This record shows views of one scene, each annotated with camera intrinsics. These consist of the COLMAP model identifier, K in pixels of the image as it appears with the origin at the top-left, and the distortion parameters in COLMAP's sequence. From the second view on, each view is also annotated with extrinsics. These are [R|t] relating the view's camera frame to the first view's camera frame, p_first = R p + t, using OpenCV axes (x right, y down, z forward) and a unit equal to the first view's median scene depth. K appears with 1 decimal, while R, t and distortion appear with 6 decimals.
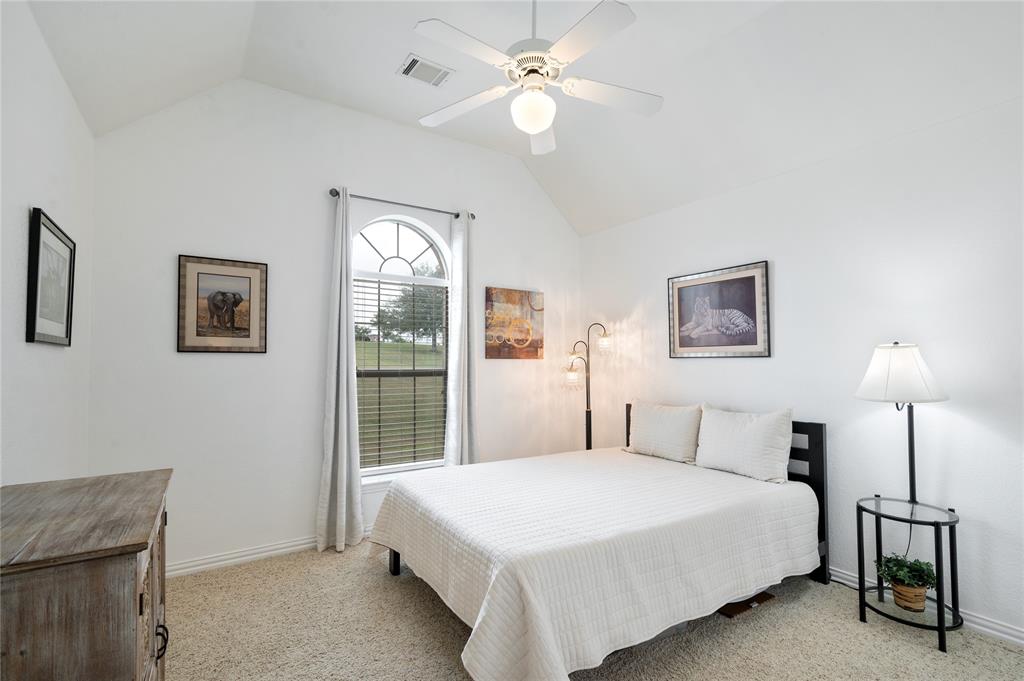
lens RADIAL K [[465.9, 0, 517.4], [0, 465.9, 342.0], [0, 0, 1]] dist [-0.001694, -0.000262]
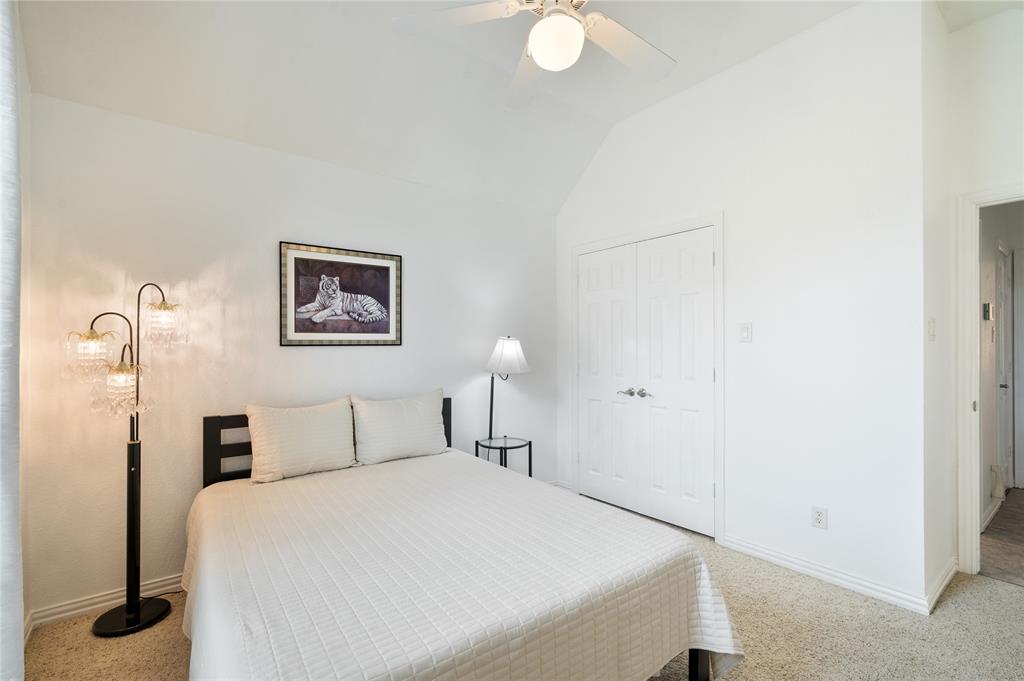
lens RADIAL K [[465.9, 0, 517.4], [0, 465.9, 342.0], [0, 0, 1]] dist [-0.001694, -0.000262]
pose [[-0.070615, 0.017705, 0.997346, -0.512699], [-0.030412, 0.999339, -0.019893, 0.034799], [-0.997040, -0.031736, -0.070030, 0.739400]]
